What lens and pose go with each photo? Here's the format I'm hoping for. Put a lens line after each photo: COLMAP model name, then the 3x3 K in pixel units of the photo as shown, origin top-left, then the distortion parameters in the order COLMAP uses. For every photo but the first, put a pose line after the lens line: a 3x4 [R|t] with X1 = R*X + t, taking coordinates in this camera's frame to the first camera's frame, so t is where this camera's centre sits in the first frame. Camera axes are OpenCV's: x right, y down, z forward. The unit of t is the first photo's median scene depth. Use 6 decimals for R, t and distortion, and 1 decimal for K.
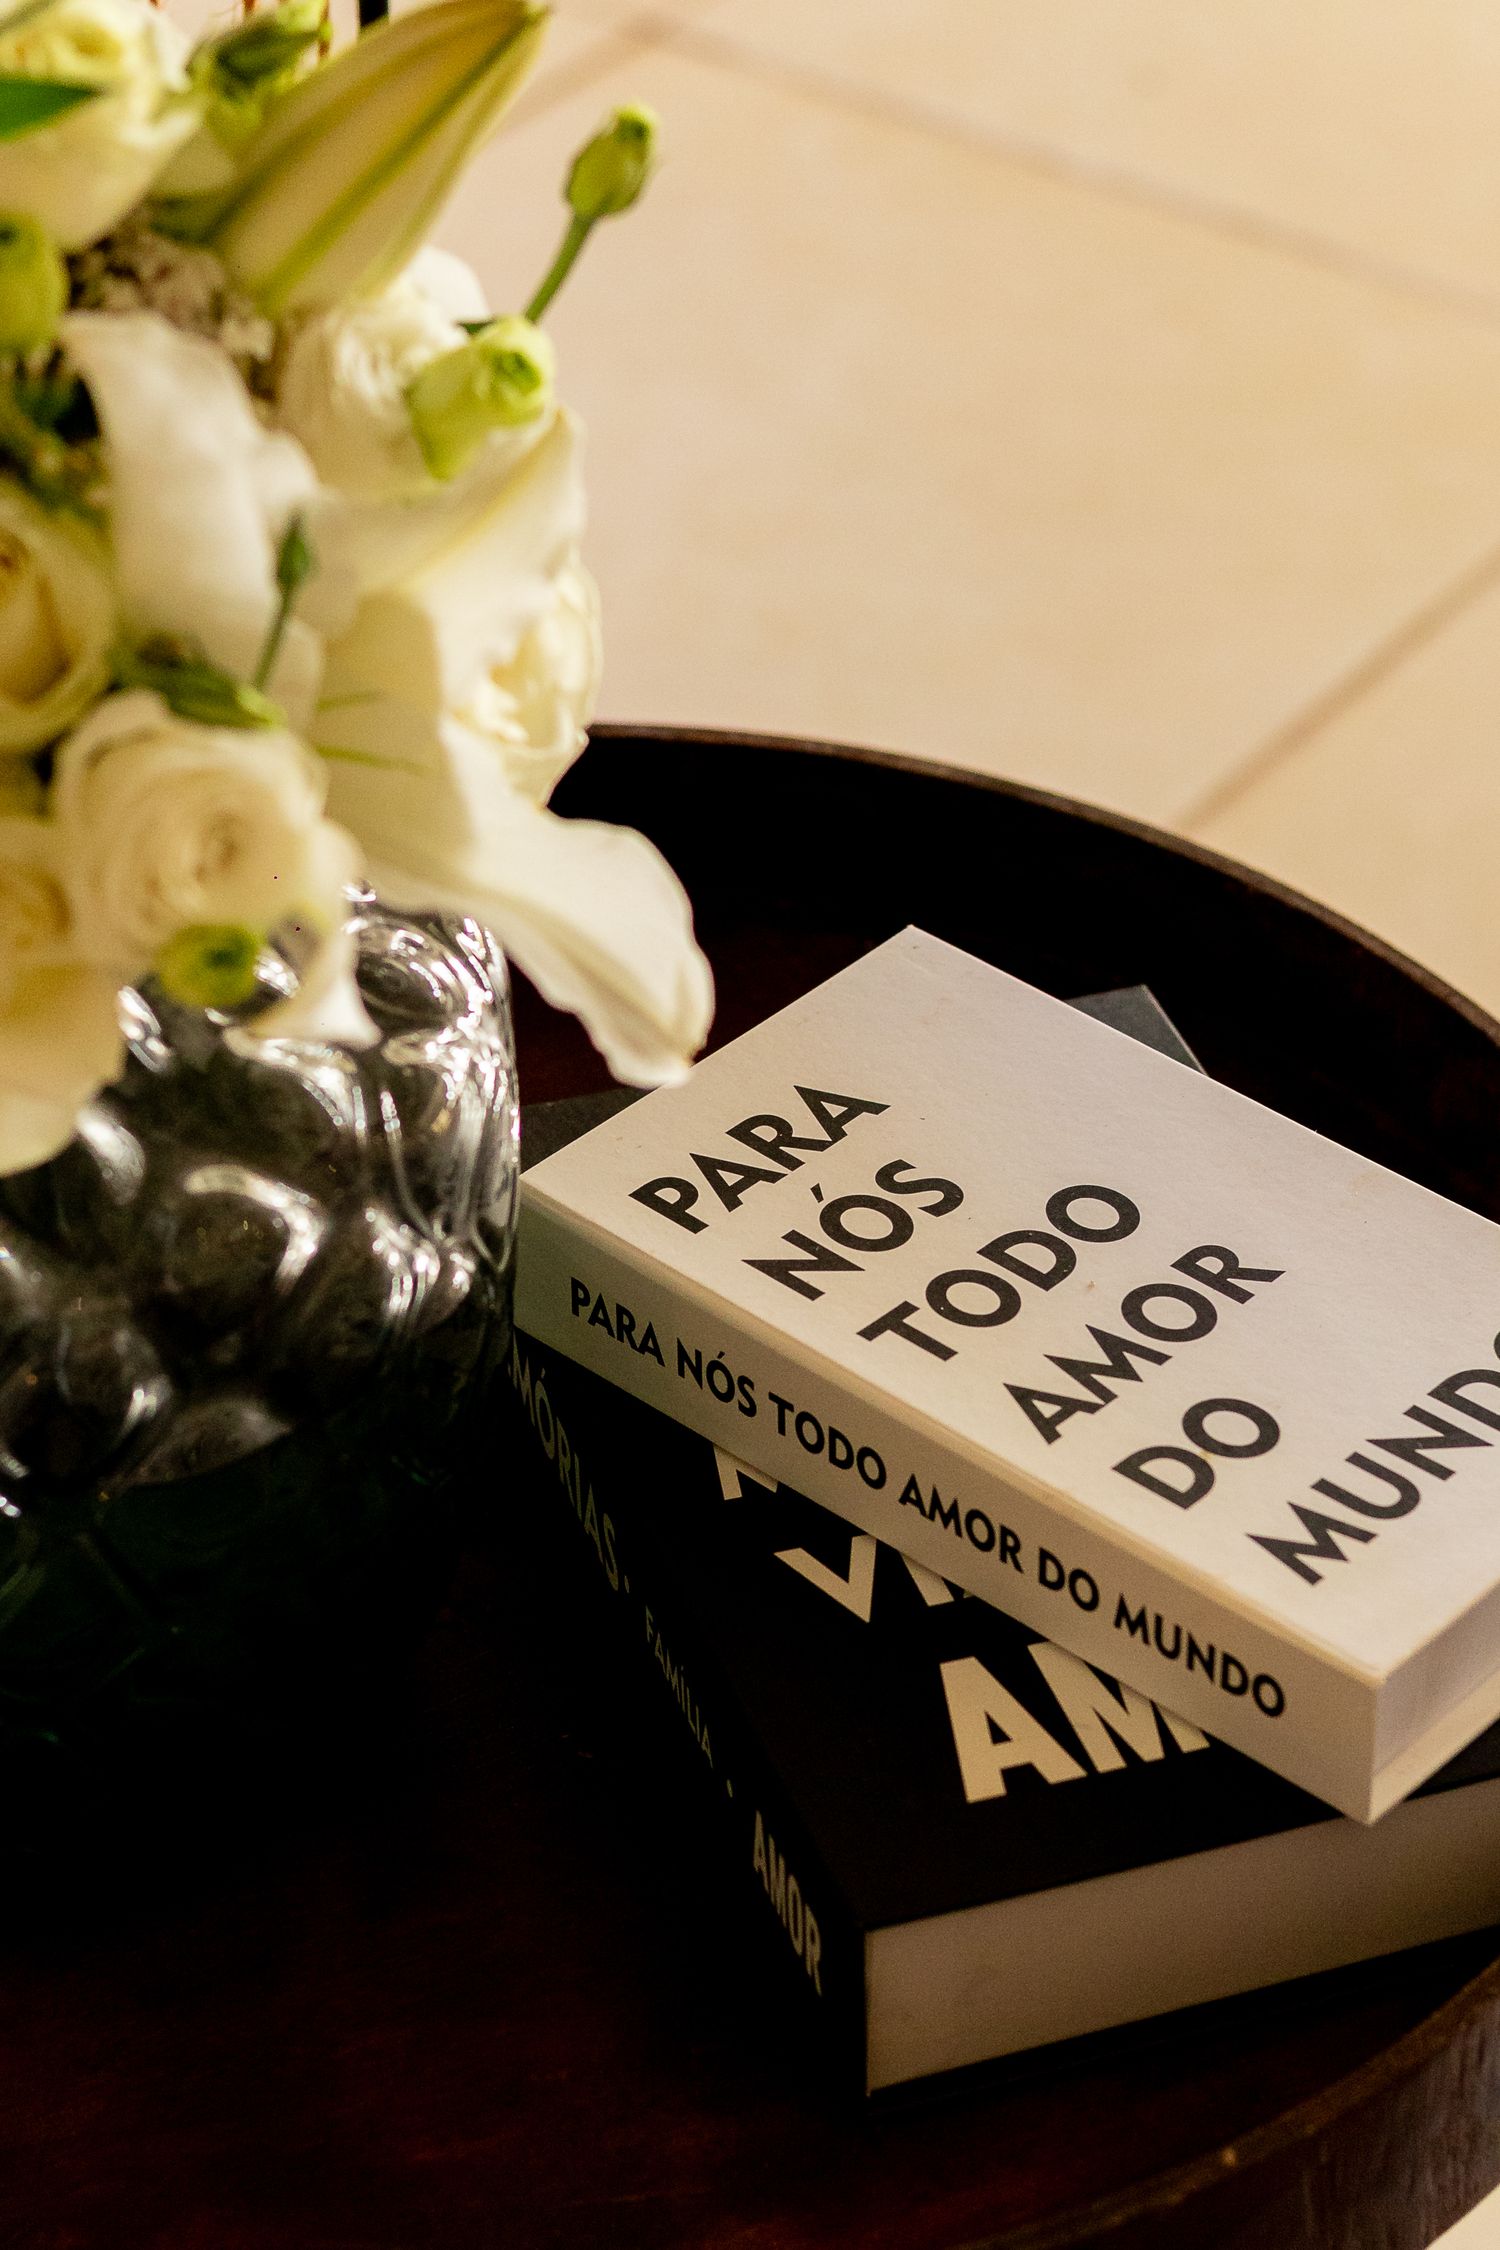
lens RADIAL K [[5616.9, 0, 740.3], [0, 5616.9, 1125.0], [0, 0, 1]] dist [-0.105270, 0.000000]
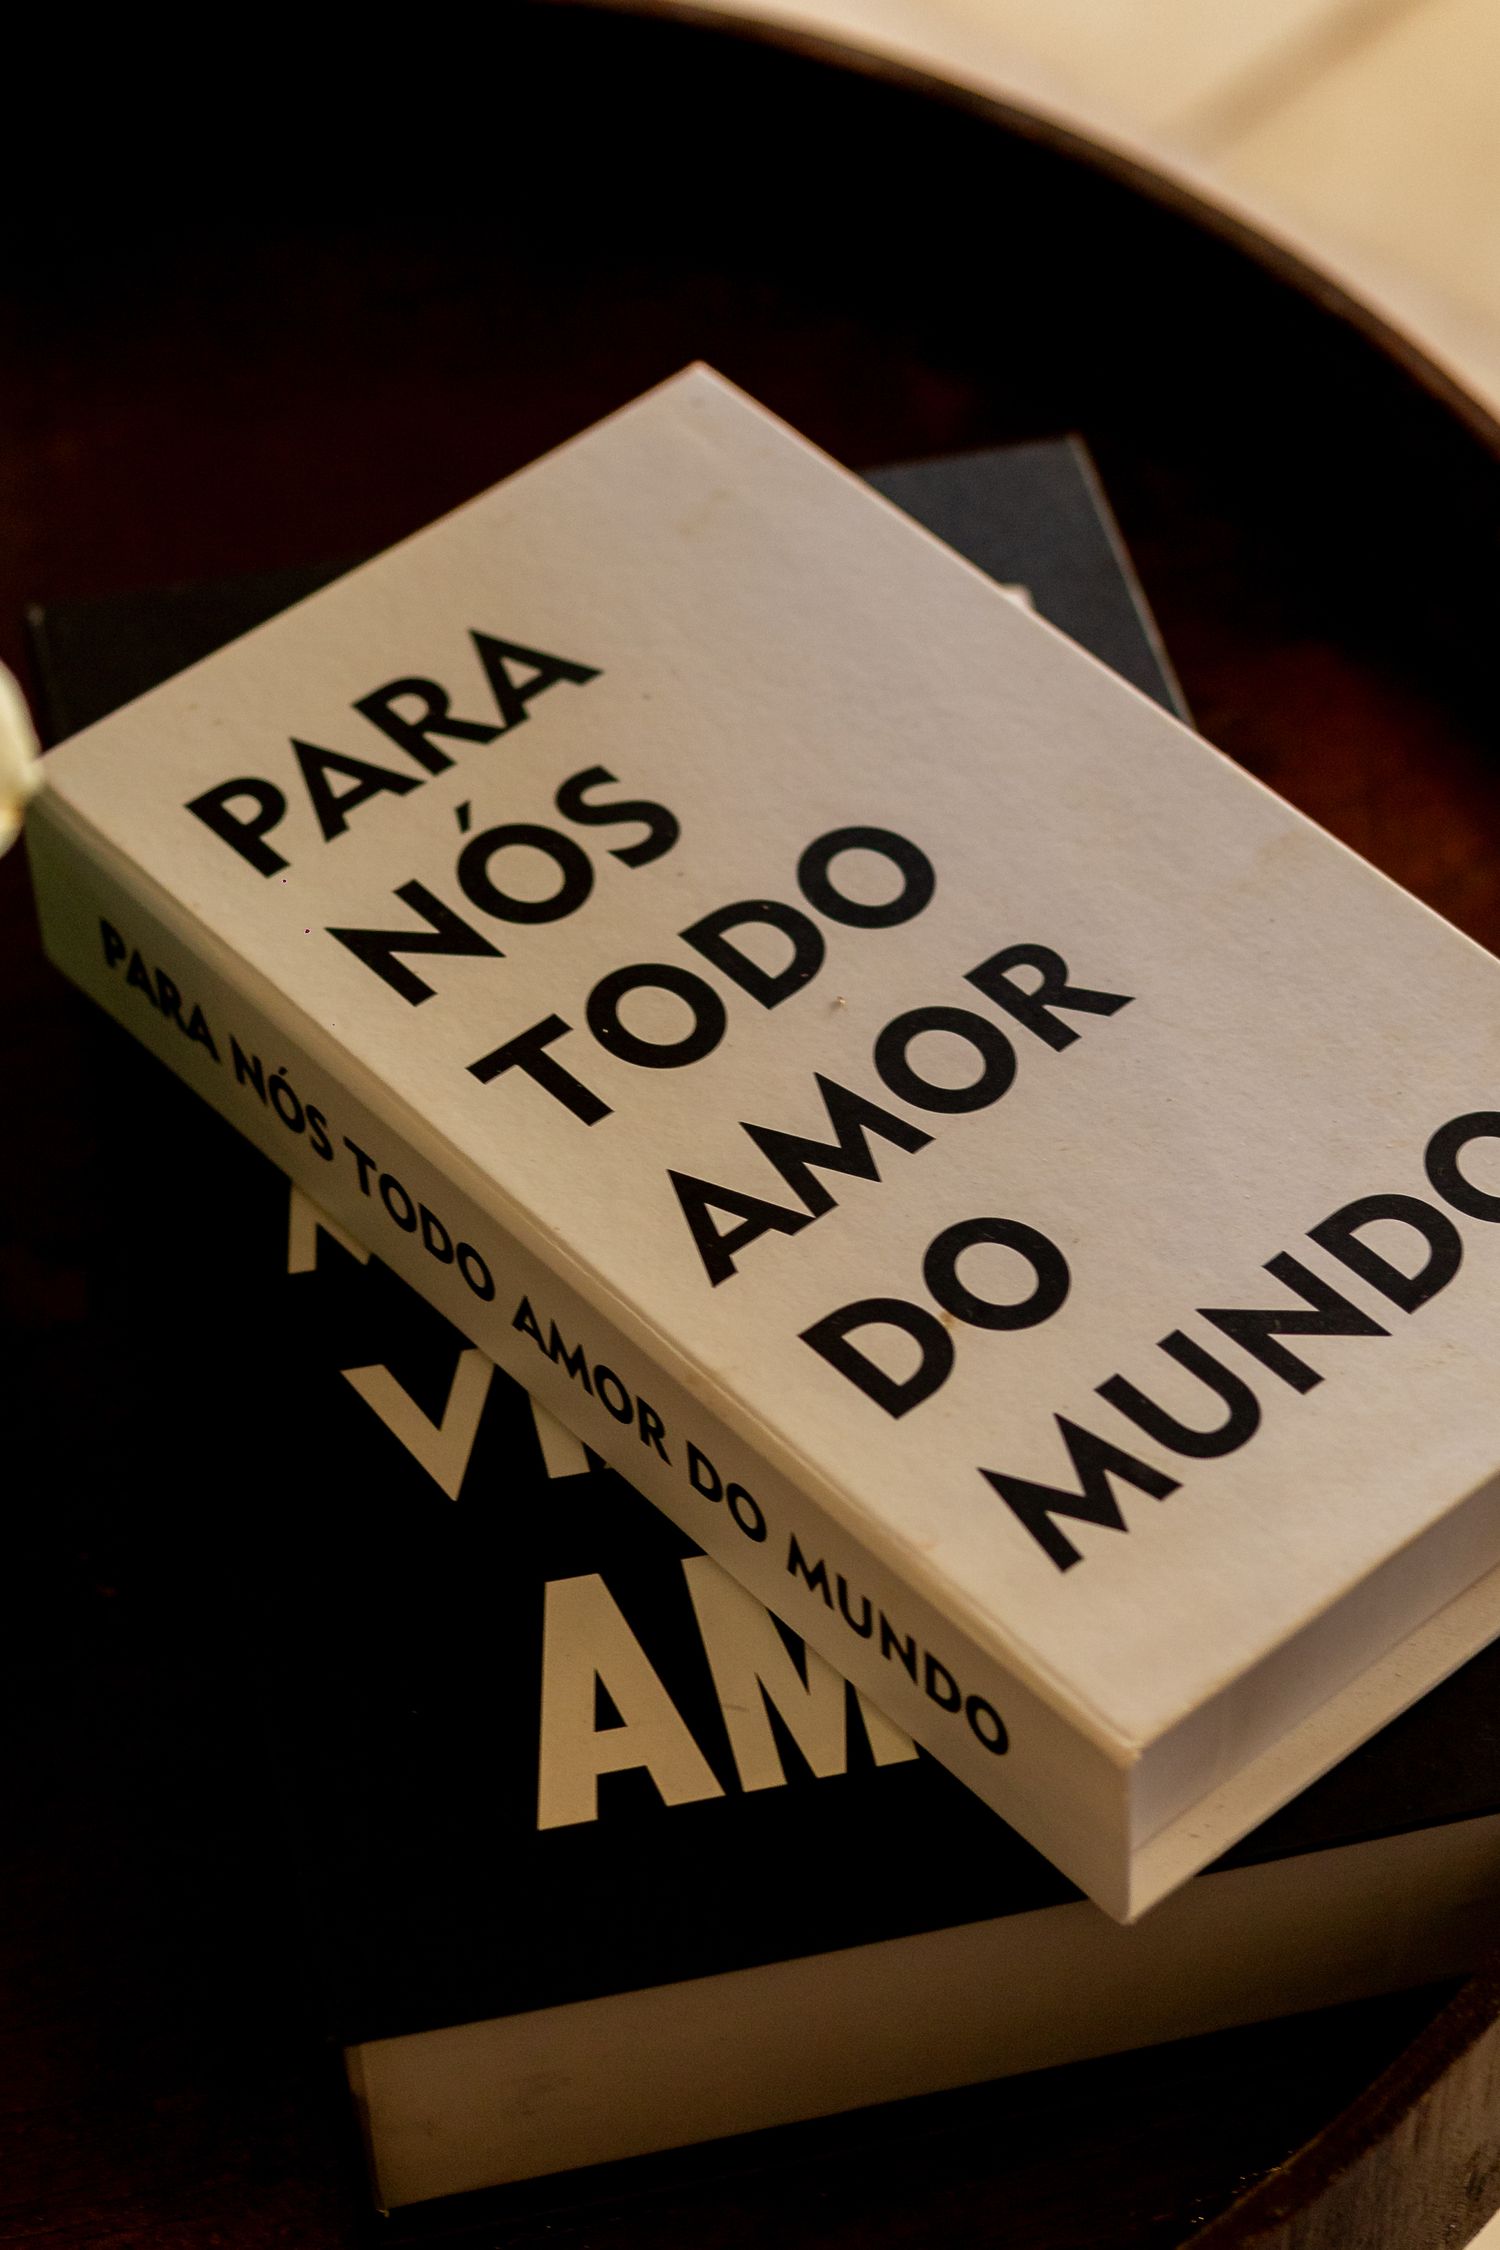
lens RADIAL K [[5616.9, 0, 763.8], [0, 5616.9, 1128.8], [0, 0, 1]] dist [-0.105270, 0.000000]
pose [[0.993396, 0.069209, -0.091515, 0.117369], [-0.047655, 0.974420, 0.219622, -0.104235], [0.104374, -0.213811, 0.971283, 0.353804]]
